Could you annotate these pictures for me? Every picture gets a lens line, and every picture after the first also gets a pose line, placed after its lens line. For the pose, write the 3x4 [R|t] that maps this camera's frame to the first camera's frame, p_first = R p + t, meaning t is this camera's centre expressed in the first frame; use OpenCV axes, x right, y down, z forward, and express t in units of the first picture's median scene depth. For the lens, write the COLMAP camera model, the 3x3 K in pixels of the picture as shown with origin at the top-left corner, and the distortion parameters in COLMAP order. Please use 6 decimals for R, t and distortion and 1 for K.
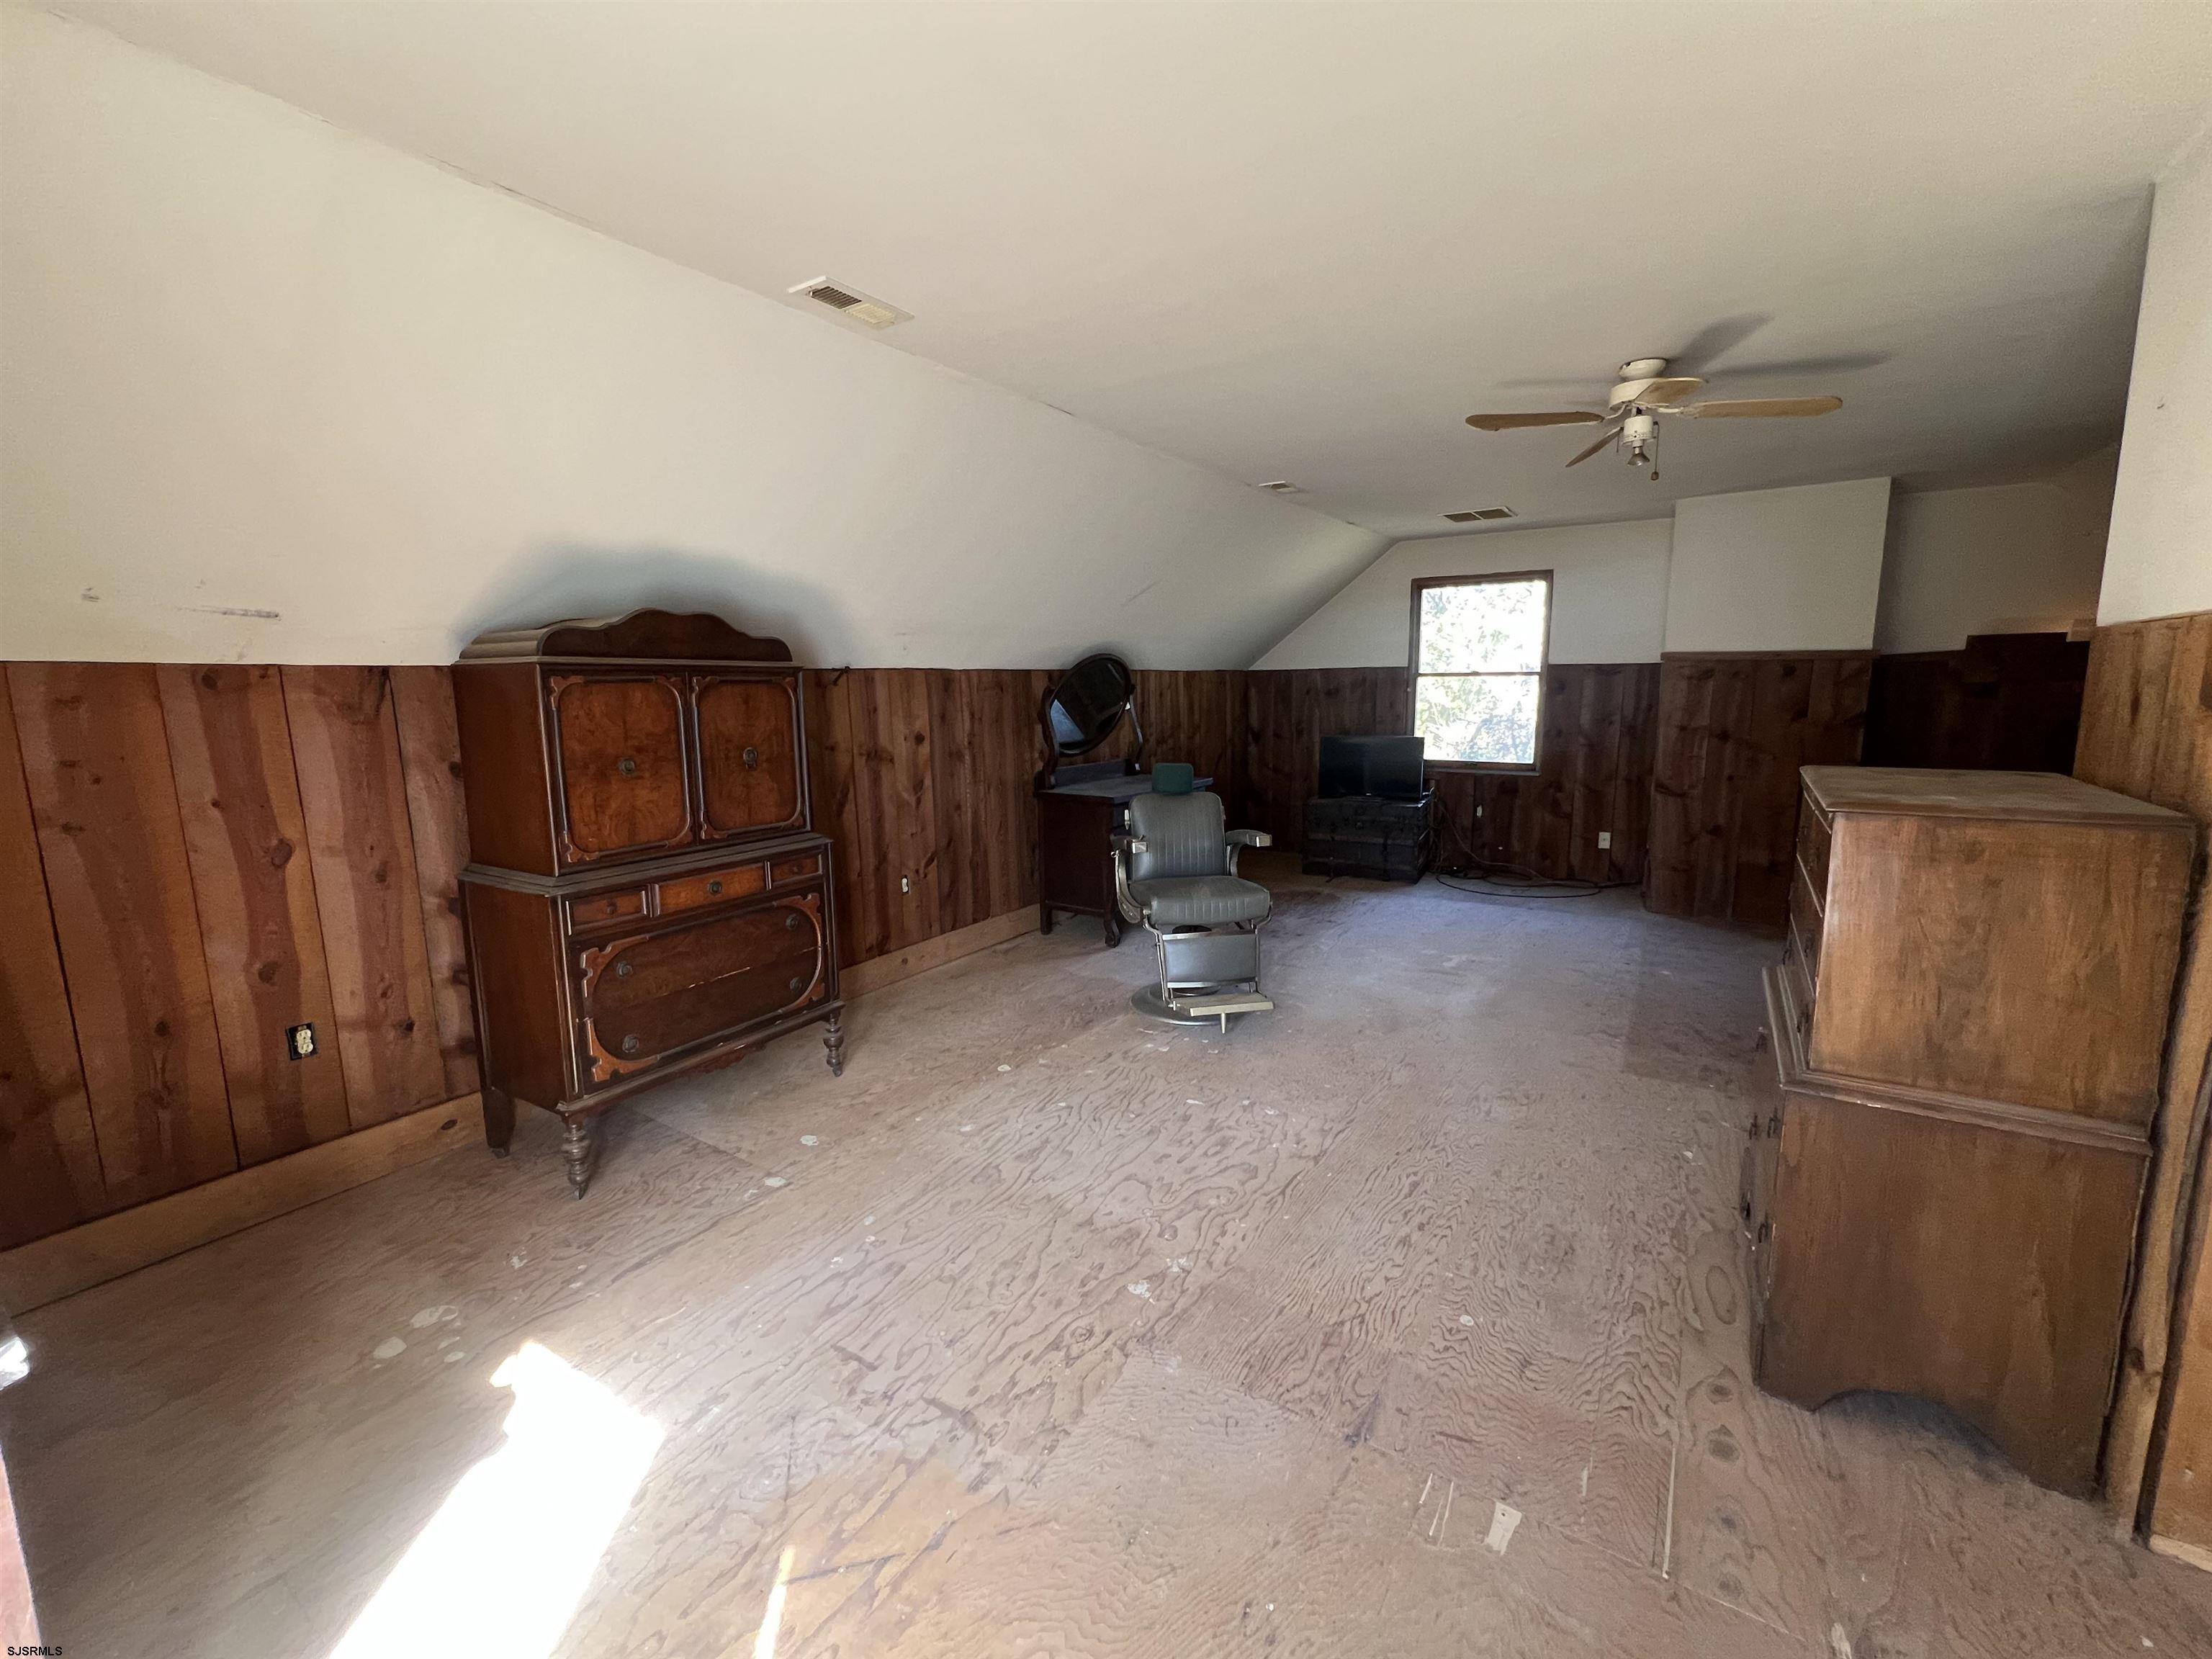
lens RADIAL K [[917.8, 0, 1104.3], [0, 917.8, 822.2], [0, 0, 1]] dist [-0.000756, -0.000003]
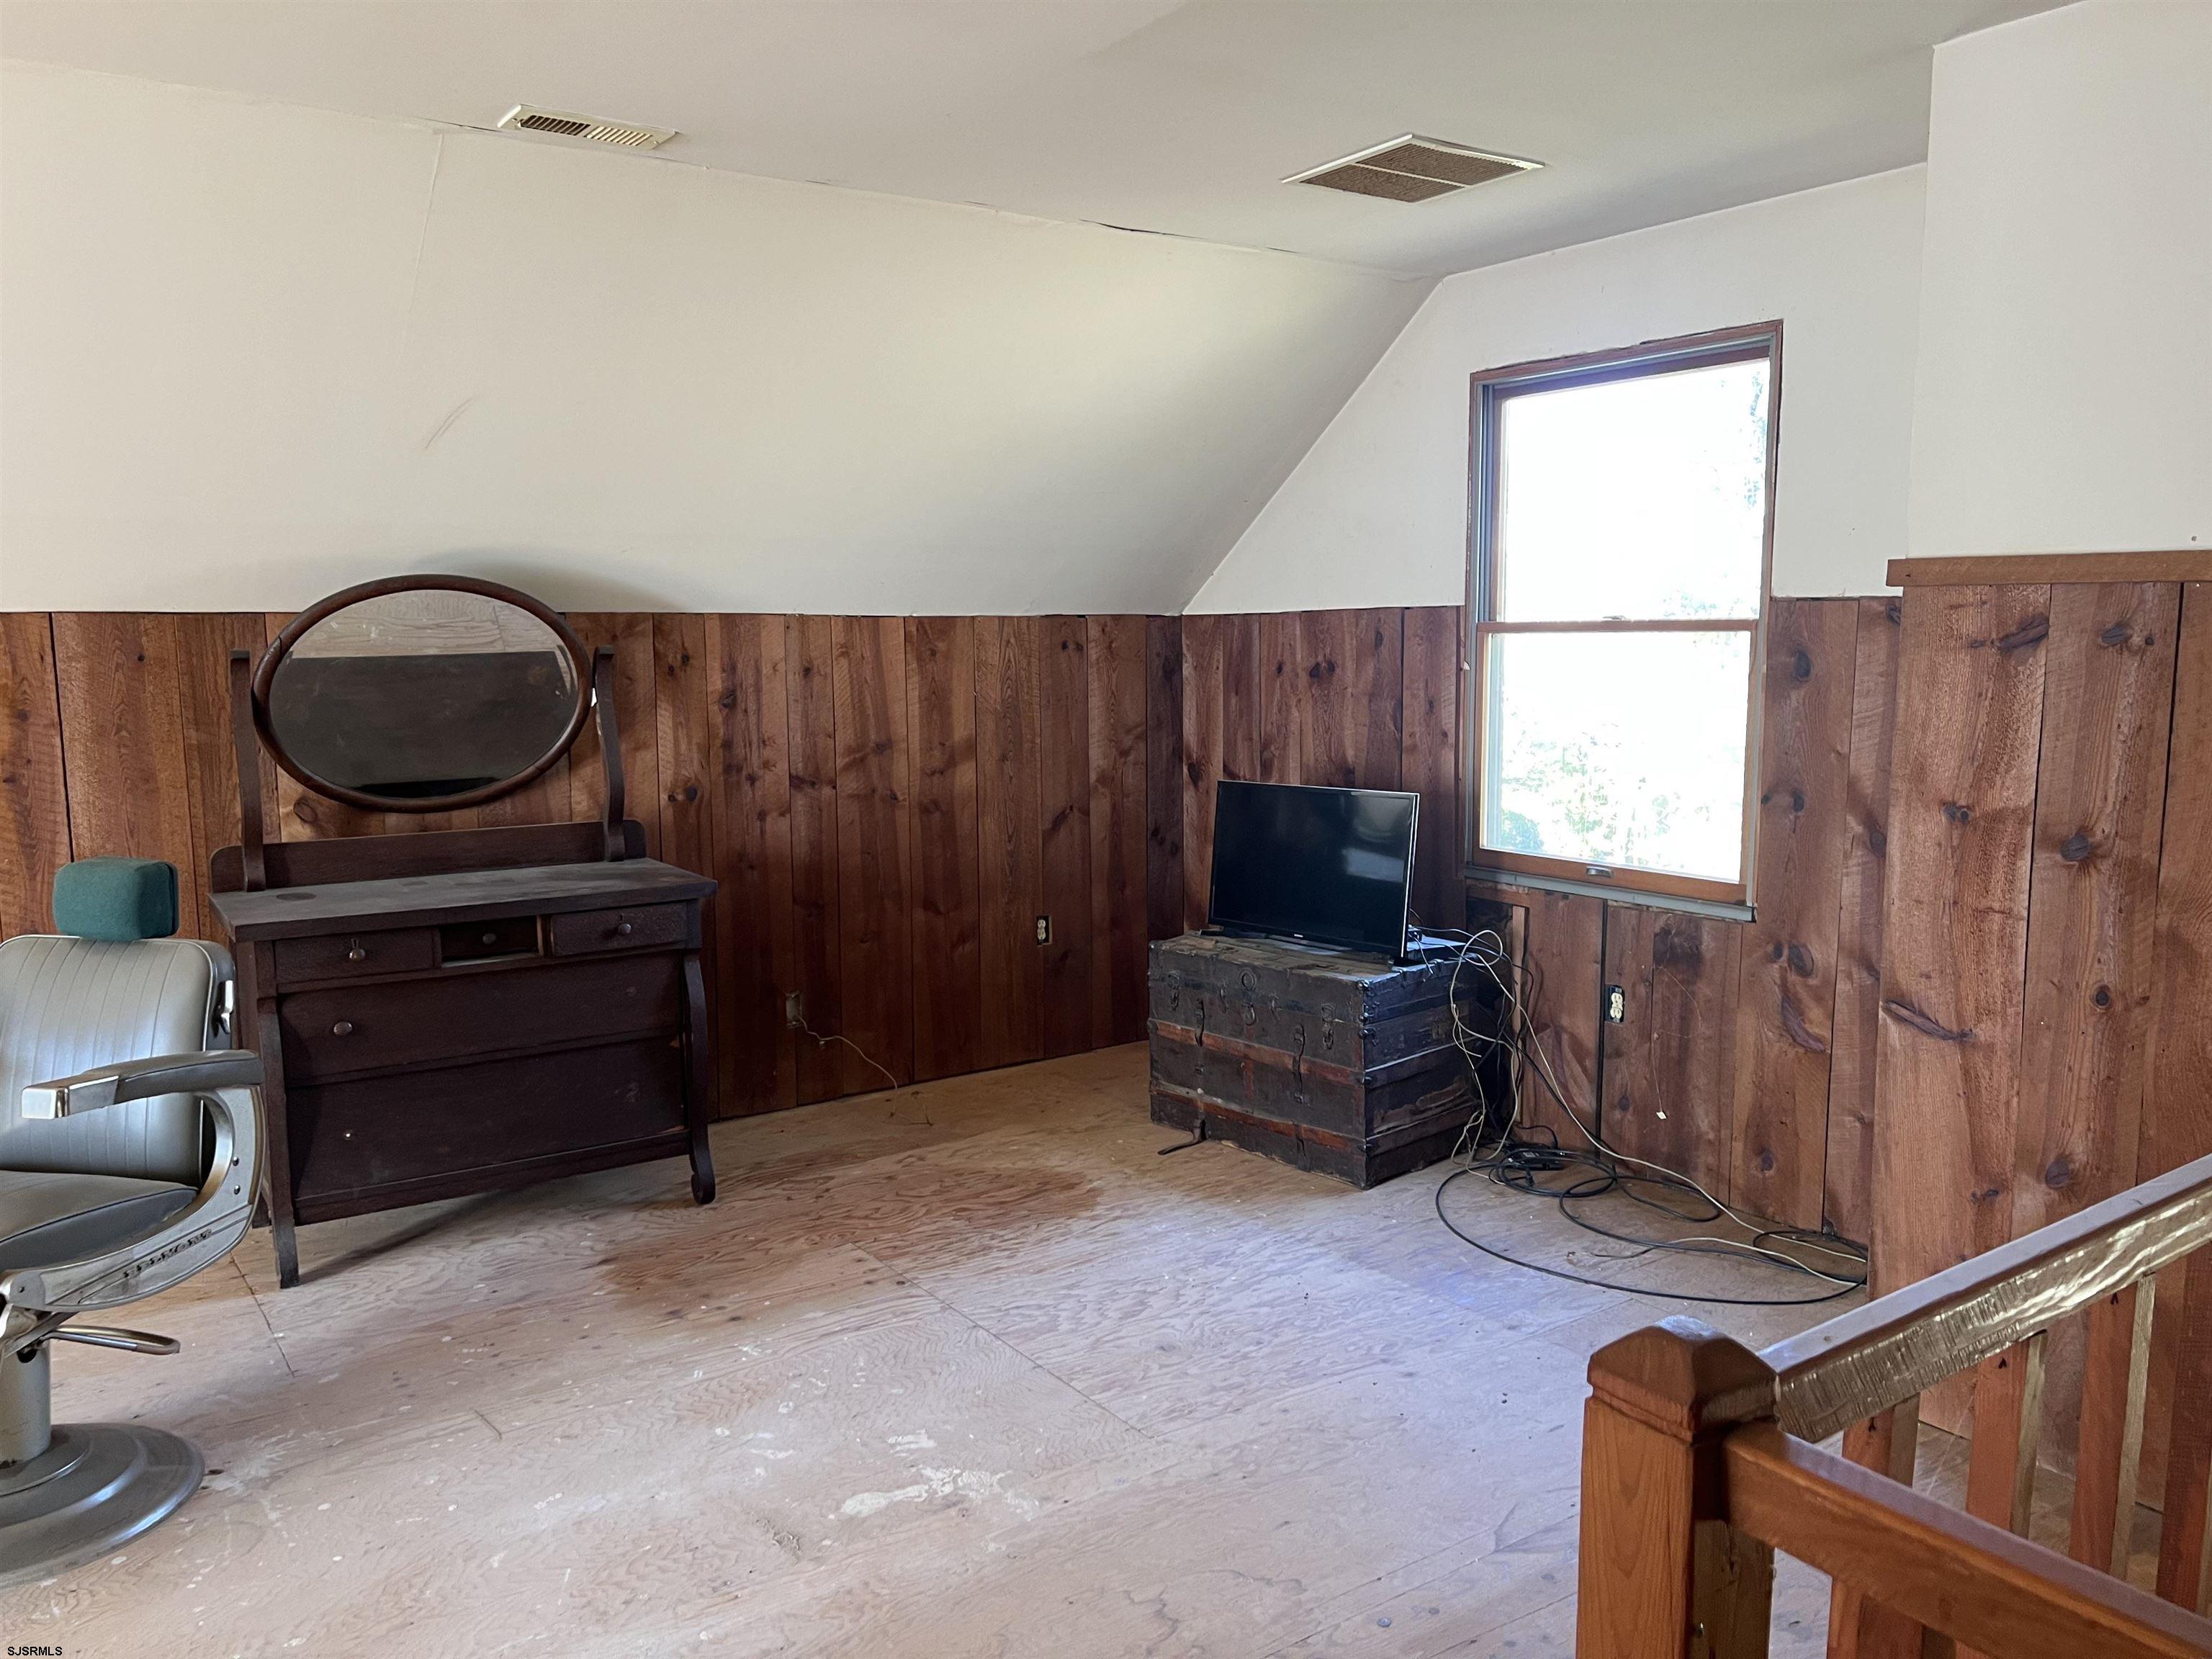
lens RADIAL K [[1658.9, 0, 1116.0], [0, 1658.9, 834.4], [0, 0, 1]] dist [0.055339, -0.063830]
pose [[0.930765, 0.049683, -0.362227, 0.561588], [-0.059733, 0.998076, -0.016593, -0.069003], [0.360705, 0.037081, 0.931942, 0.386587]]
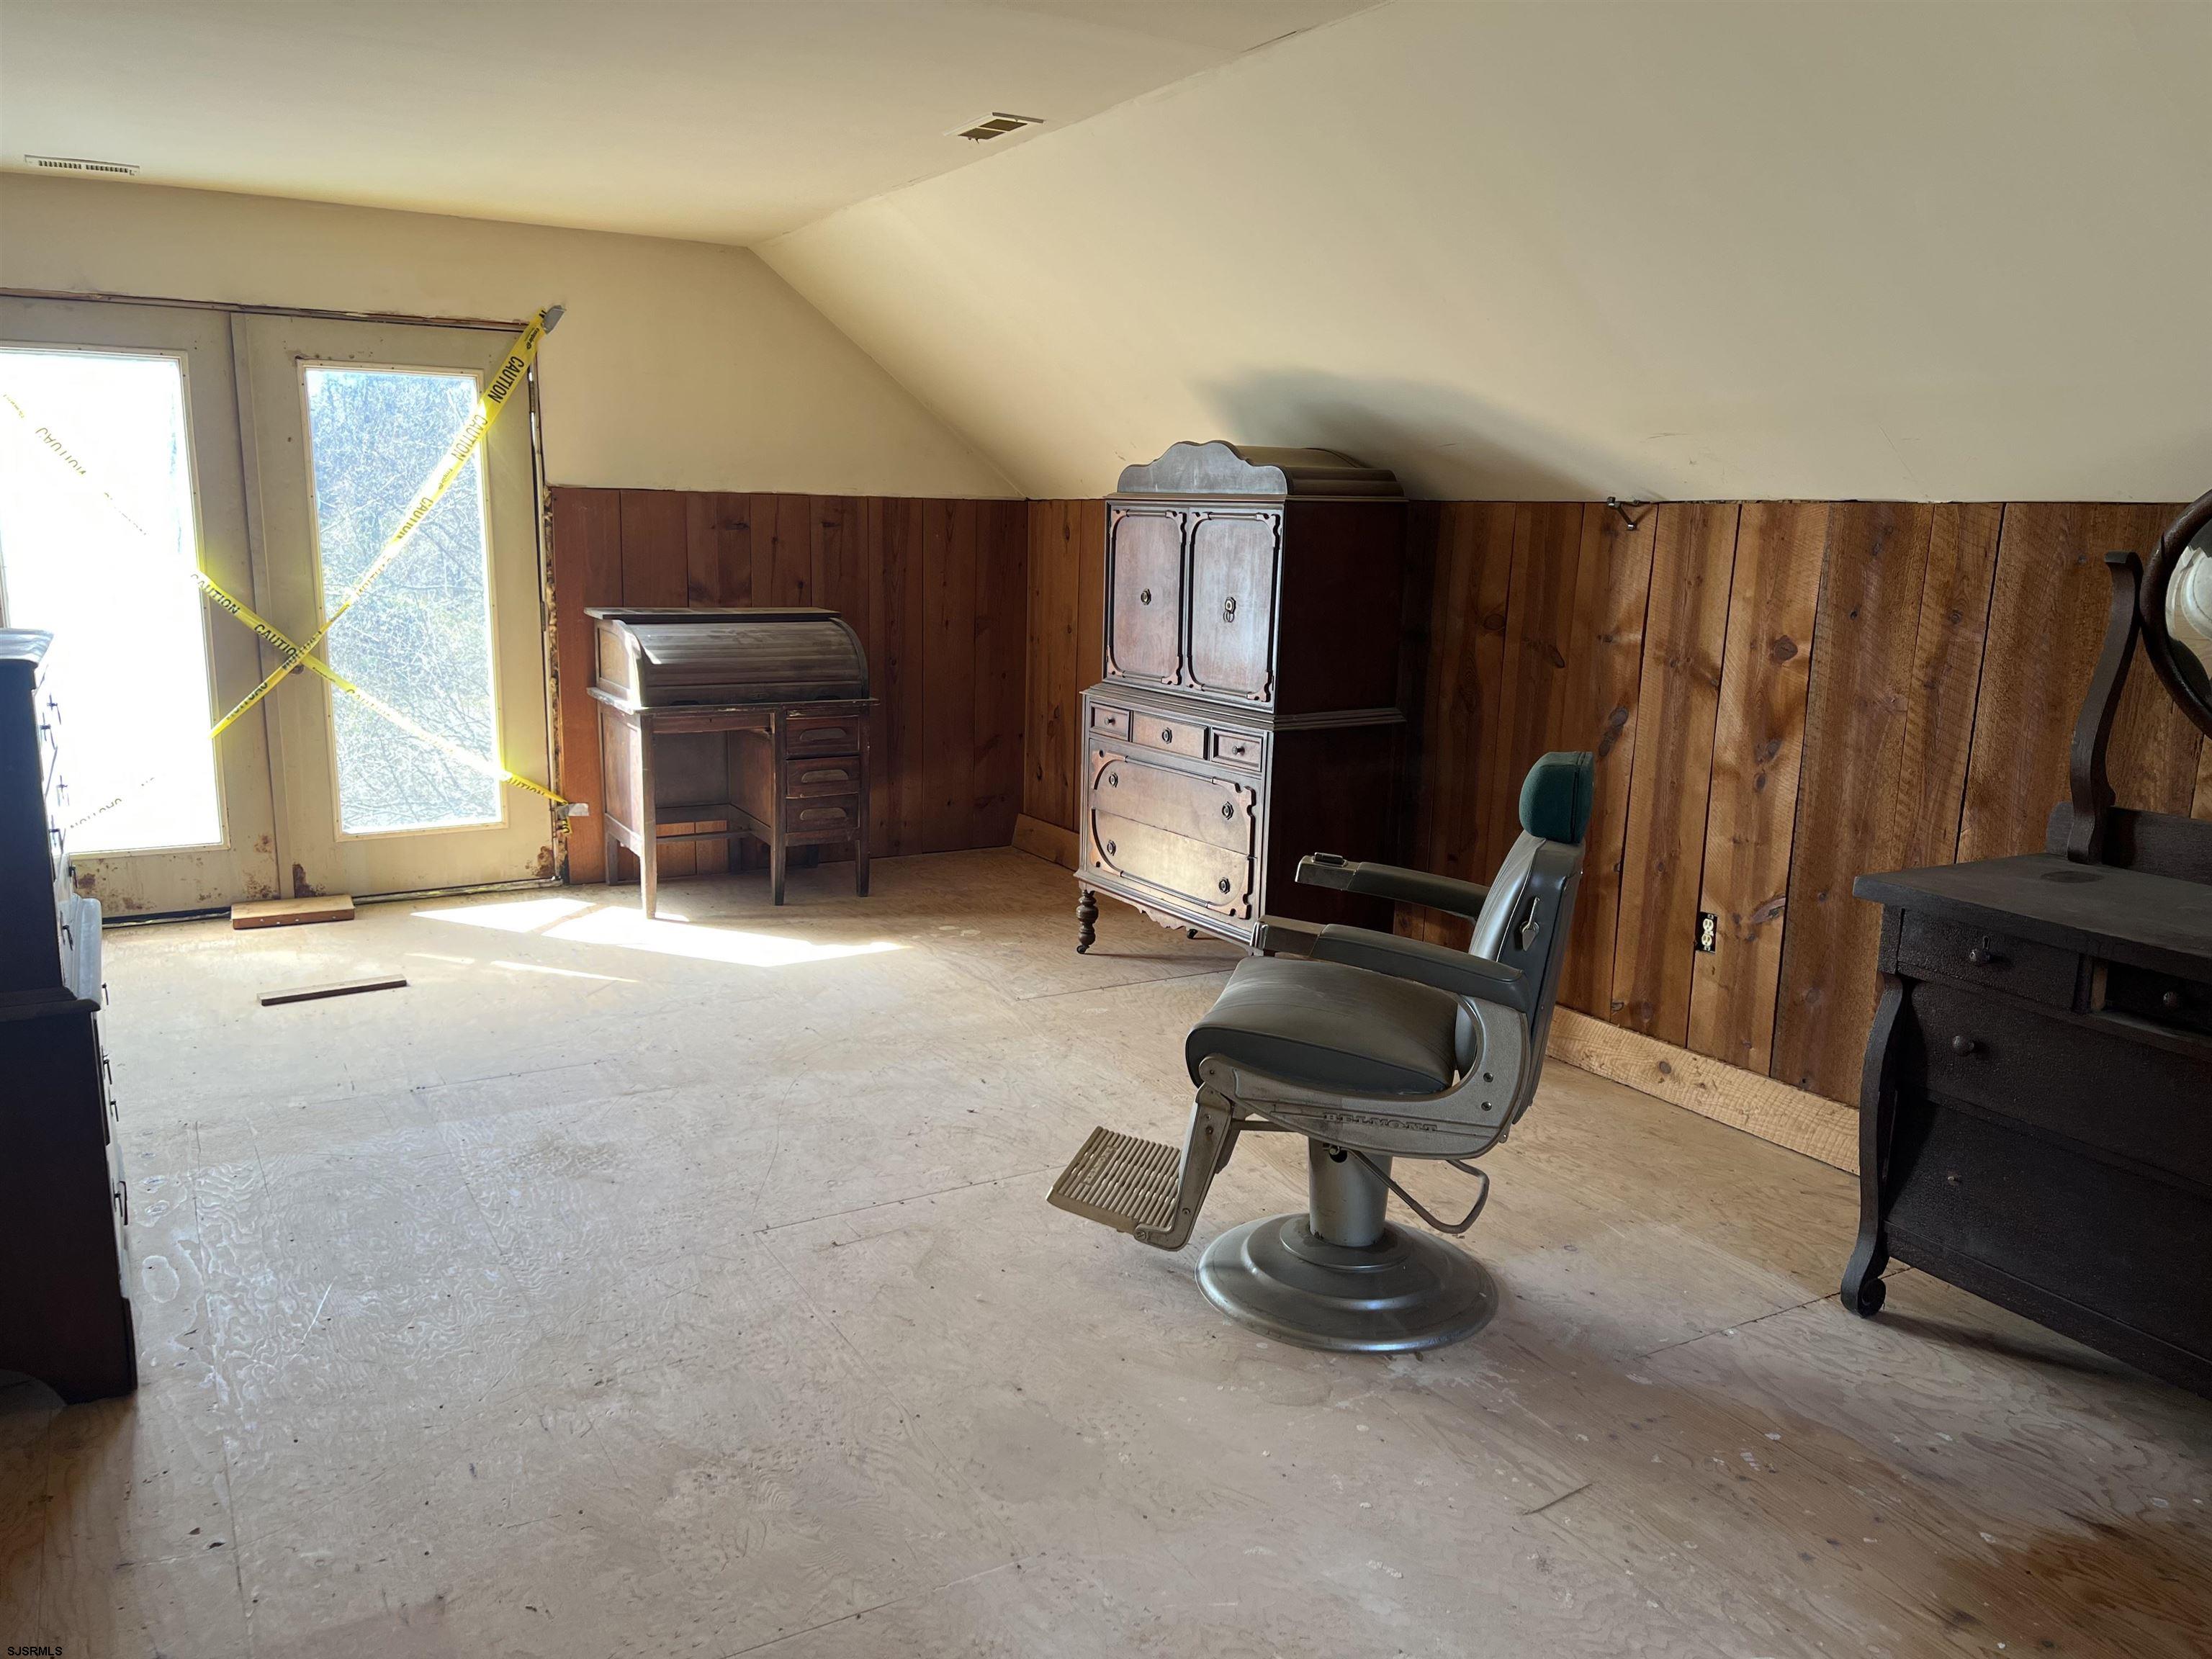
lens RADIAL K [[1658.9, 0, 1097.0], [0, 1658.9, 839.6], [0, 0, 1]] dist [0.055339, -0.063830]
pose [[-0.443634, 0.177484, -0.878458, 0.599489], [-0.153776, 0.950583, 0.269715, -0.144920], [0.882917, 0.254740, -0.394418, 0.864469]]
